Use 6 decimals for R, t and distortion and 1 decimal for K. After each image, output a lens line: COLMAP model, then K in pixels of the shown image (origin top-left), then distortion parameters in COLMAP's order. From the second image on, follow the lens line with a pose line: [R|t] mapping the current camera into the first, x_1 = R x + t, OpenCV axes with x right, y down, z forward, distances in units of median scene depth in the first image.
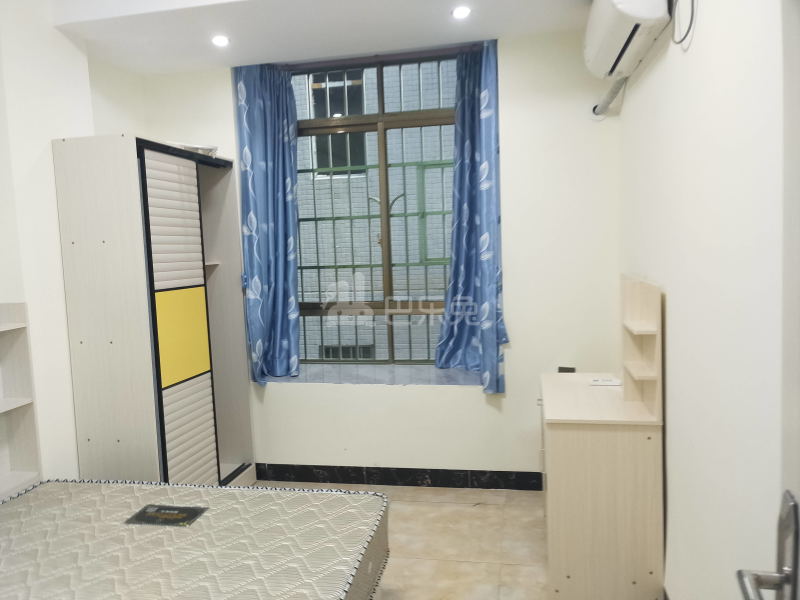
lens RADIAL K [[613.5, 0, 400.0], [0, 613.5, 300.0], [0, 0, 1]] dist [0.022869, -0.013663]
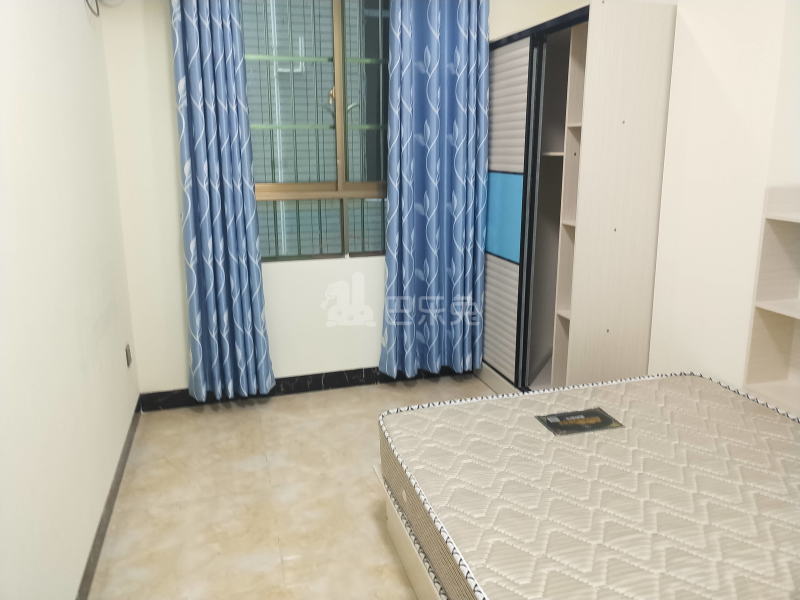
lens RADIAL K [[613.5, 0, 400.0], [0, 613.5, 300.0], [0, 0, 1]] dist [0.022869, -0.013663]
pose [[0.882245, -0.074069, 0.464927, -0.722342], [0.011542, 0.990652, 0.135922, 0.038635], [-0.470649, -0.114551, 0.874853, 0.265844]]
